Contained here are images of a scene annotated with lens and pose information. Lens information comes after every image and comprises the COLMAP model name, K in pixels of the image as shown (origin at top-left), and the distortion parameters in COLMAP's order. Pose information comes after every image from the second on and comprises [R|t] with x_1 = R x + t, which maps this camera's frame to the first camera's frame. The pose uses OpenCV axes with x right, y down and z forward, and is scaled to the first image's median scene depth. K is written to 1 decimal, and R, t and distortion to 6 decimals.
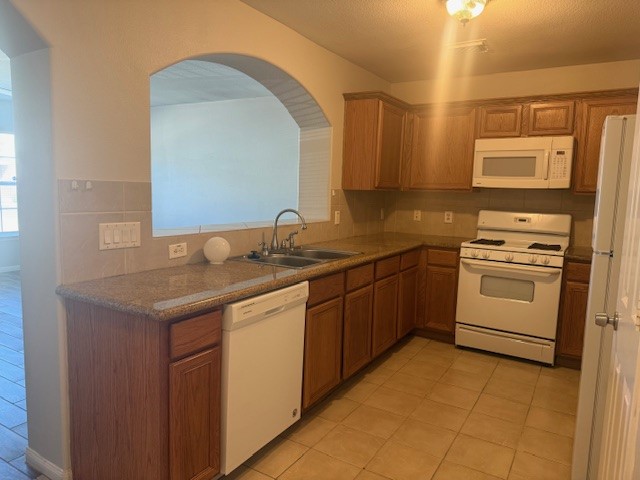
lens RADIAL K [[451.3, 0, 321.8], [0, 451.3, 232.6], [0, 0, 1]] dist [0.061336, -0.083254]
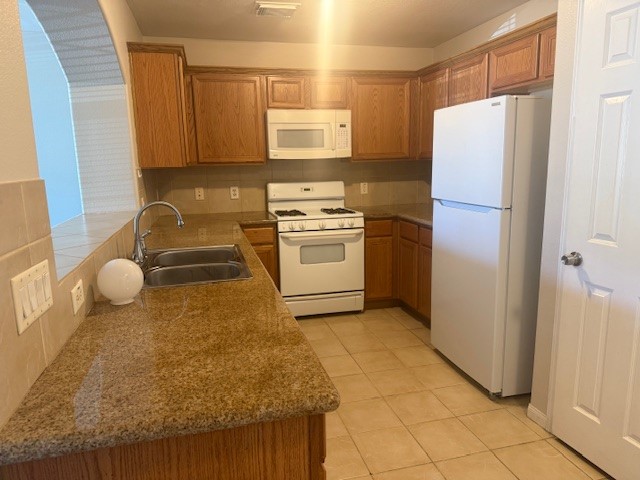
lens RADIAL K [[446.5, 0, 320.0], [0, 446.5, 240.0], [0, 0, 1]] dist [0.077406, -0.081068]
pose [[0.705539, -0.167438, 0.688607, -0.302993], [0.109754, 0.985780, 0.127245, -0.042819], [-0.700121, -0.014199, 0.713883, 0.242500]]
